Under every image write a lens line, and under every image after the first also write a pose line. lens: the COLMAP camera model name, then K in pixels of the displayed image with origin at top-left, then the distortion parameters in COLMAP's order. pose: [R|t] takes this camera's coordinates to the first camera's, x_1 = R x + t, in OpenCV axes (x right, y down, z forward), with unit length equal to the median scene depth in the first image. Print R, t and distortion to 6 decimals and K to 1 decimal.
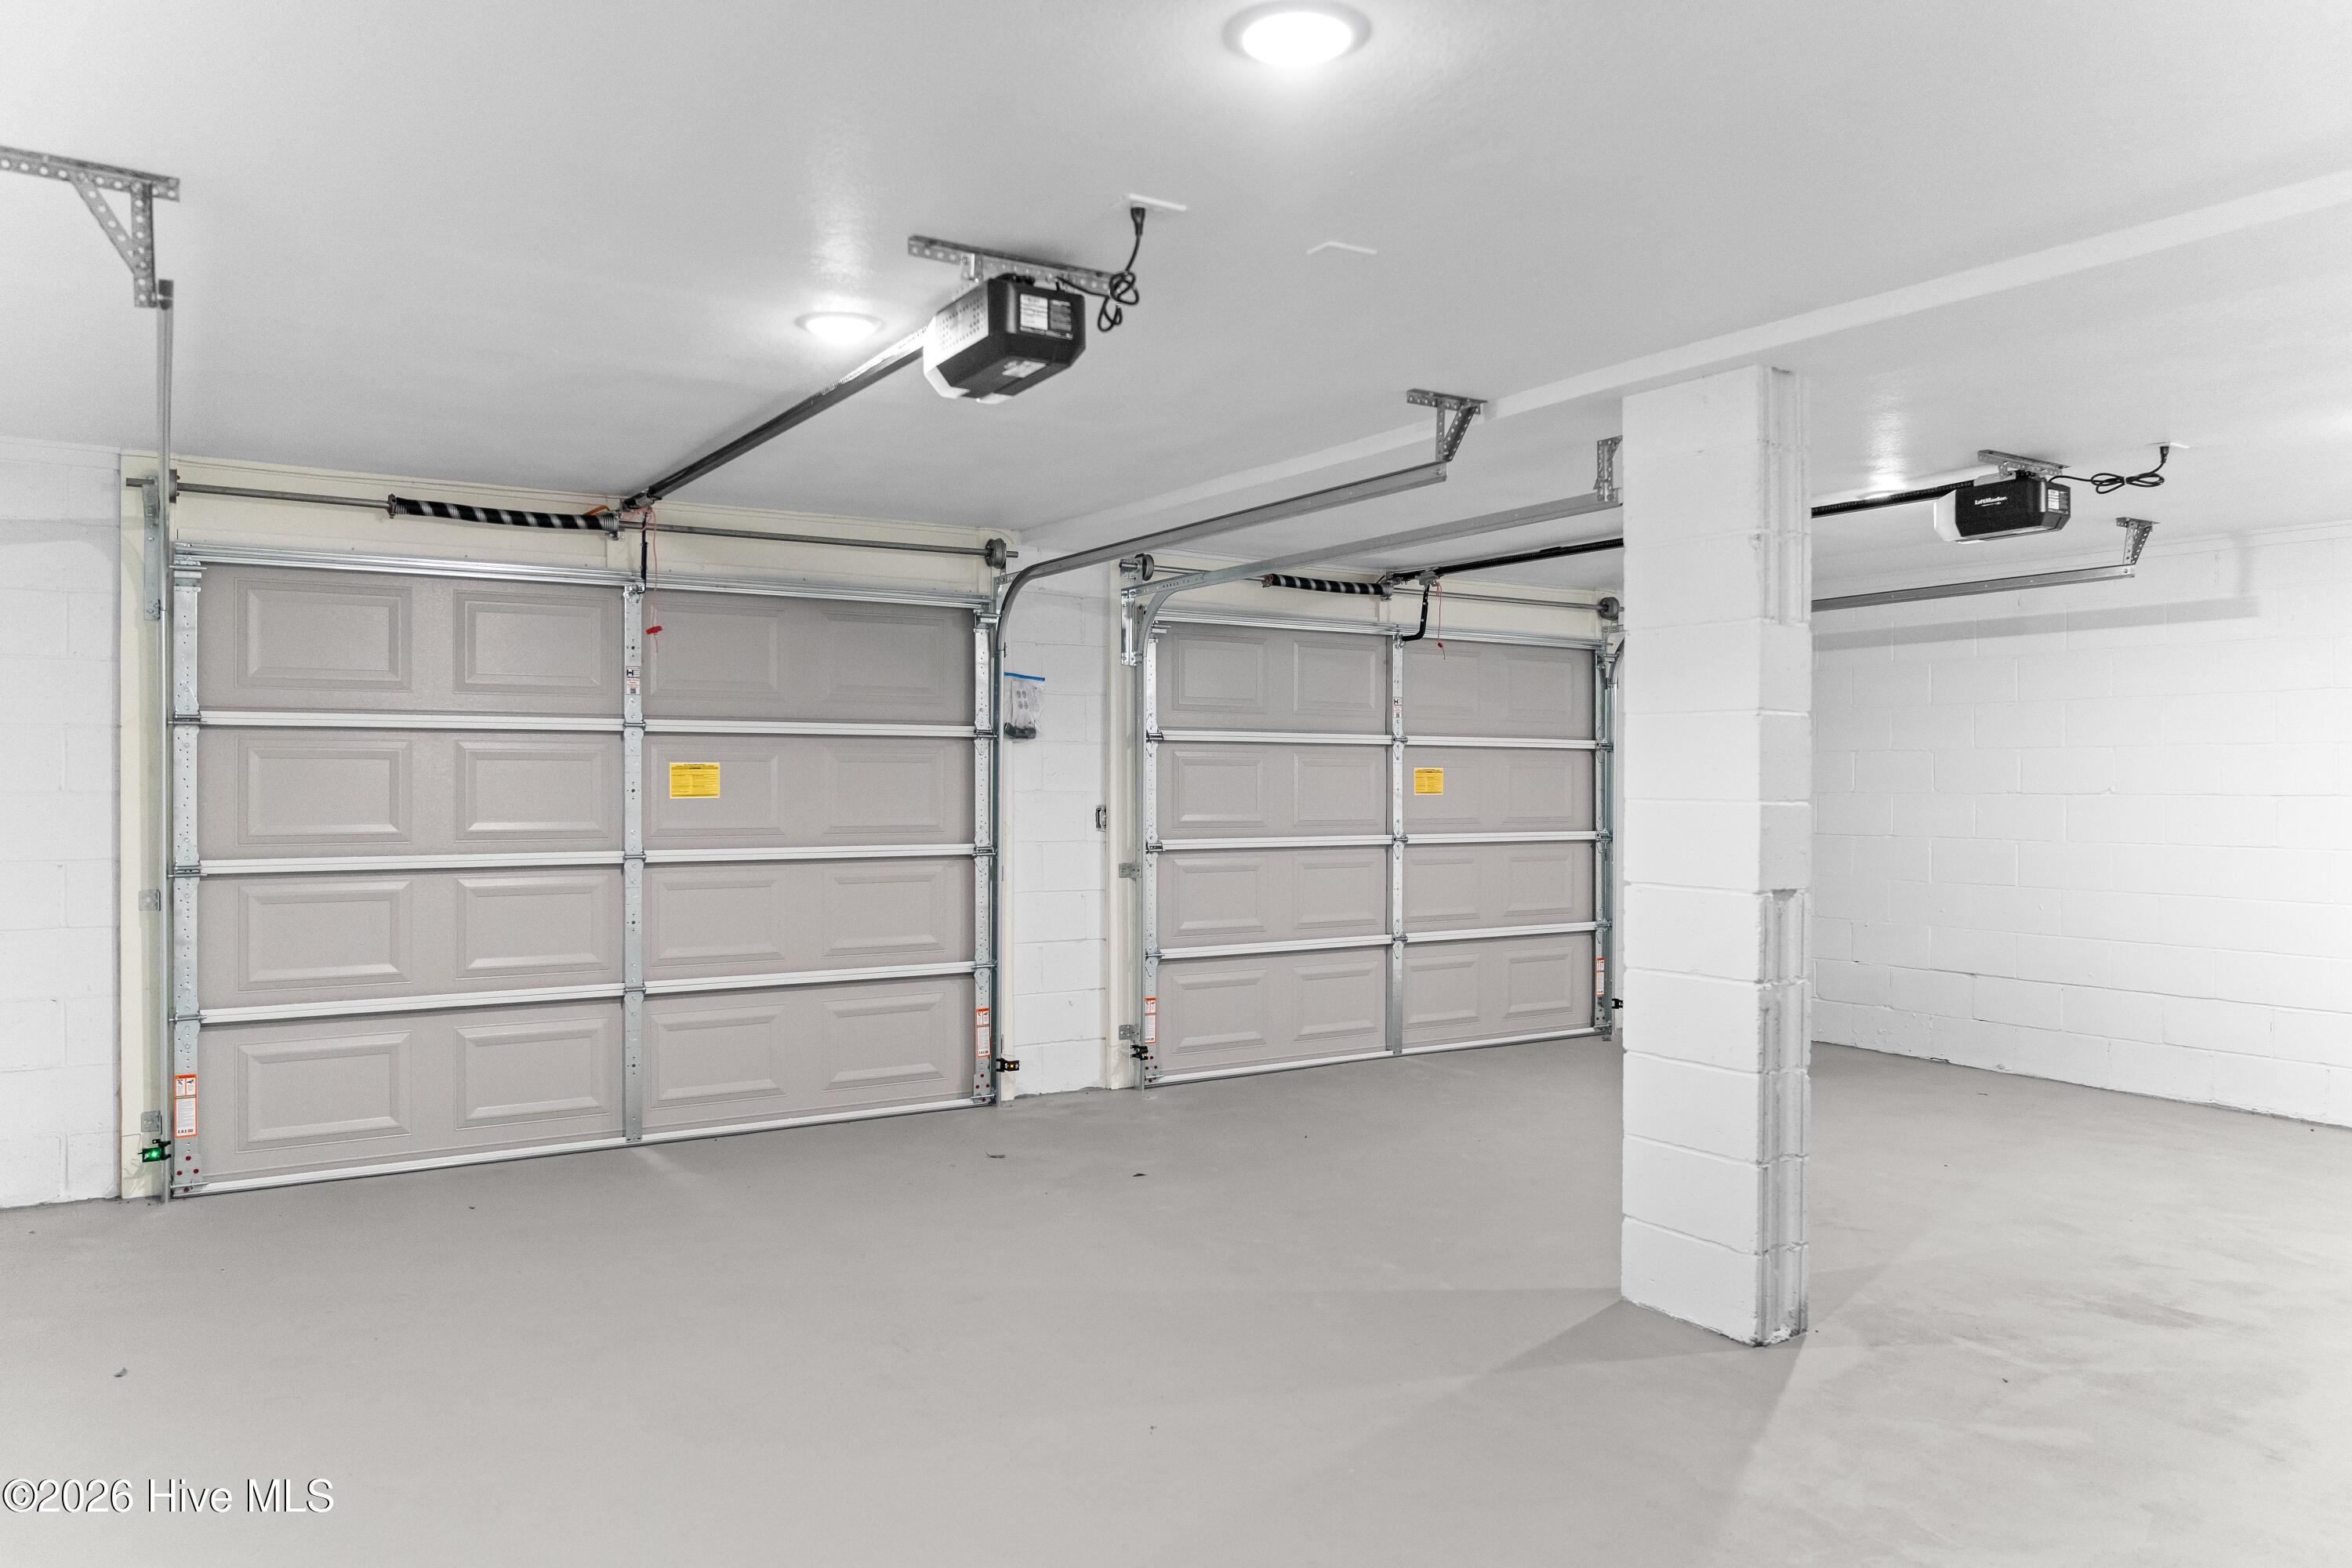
lens RADIAL K [[1615.9, 0, 1168.0], [0, 1615.9, 786.8], [0, 0, 1]] dist [-0.013291, -0.004132]
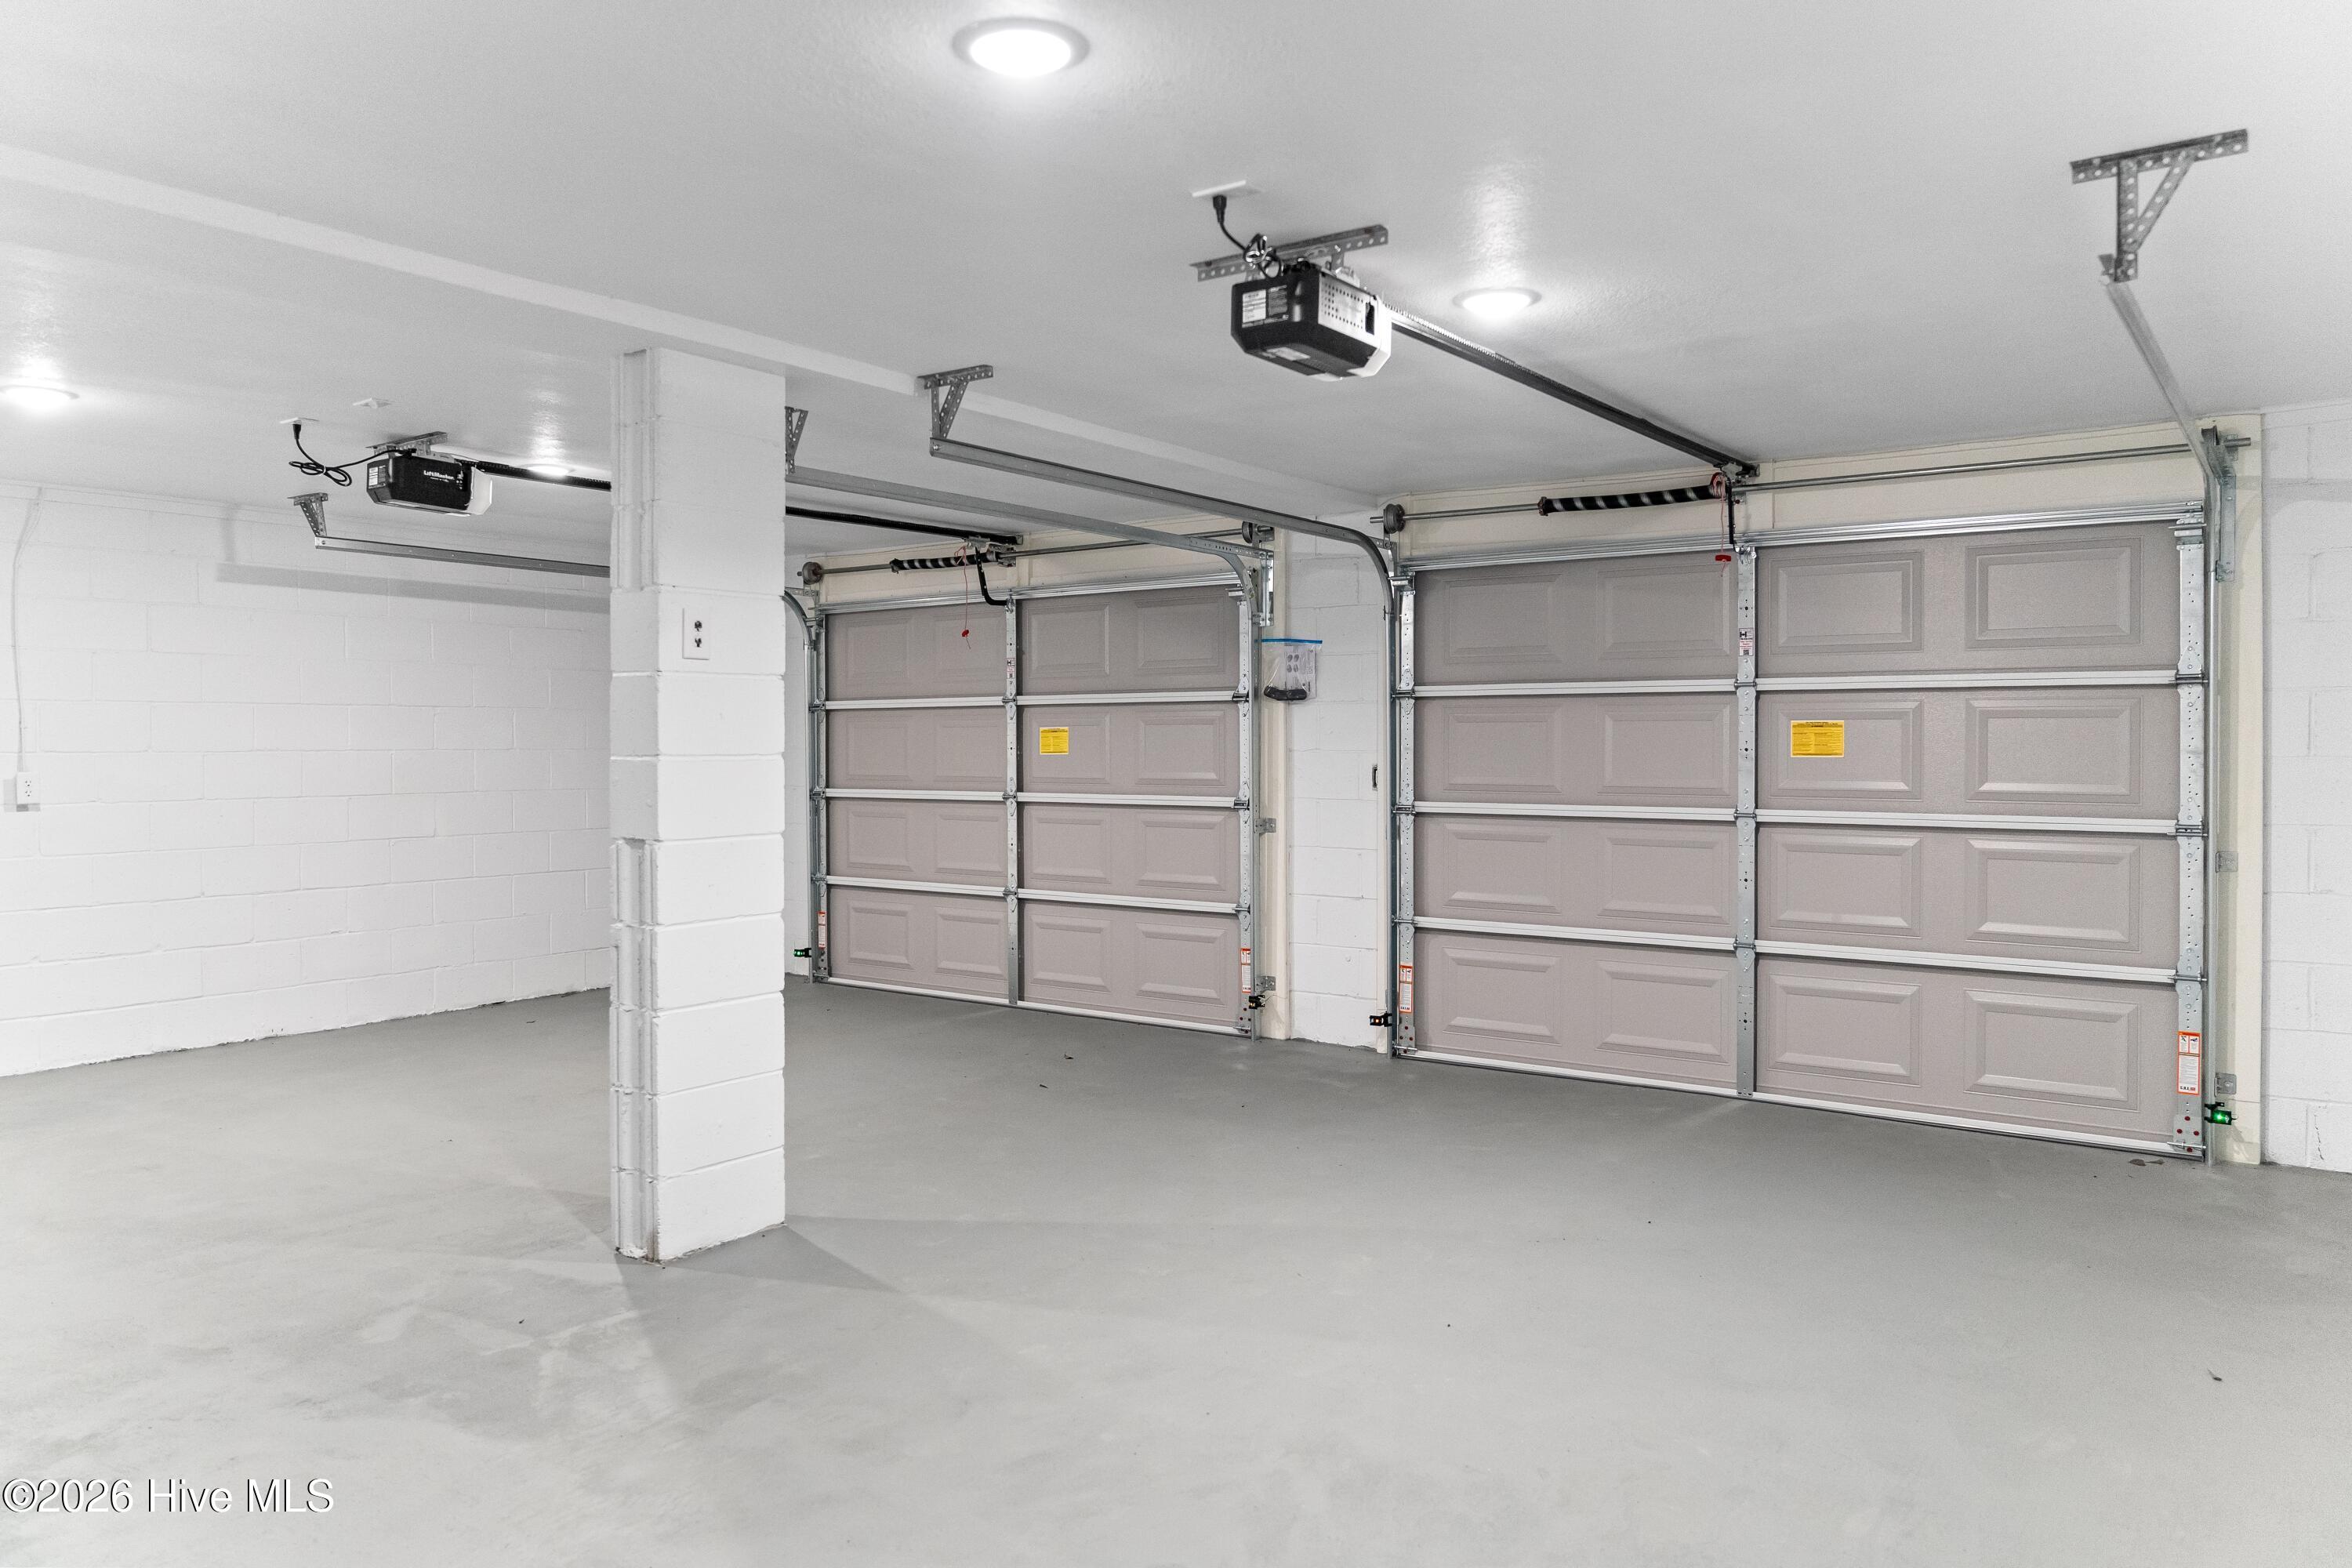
lens RADIAL K [[1615.9, 0, 1168.0], [0, 1615.9, 786.8], [0, 0, 1]] dist [-0.013291, -0.004132]
pose [[0.366158, 0.025035, -0.930216, 0.810710], [-0.001302, 0.999651, 0.026391, -0.001019], [0.930552, -0.008452, 0.366063, 0.504186]]
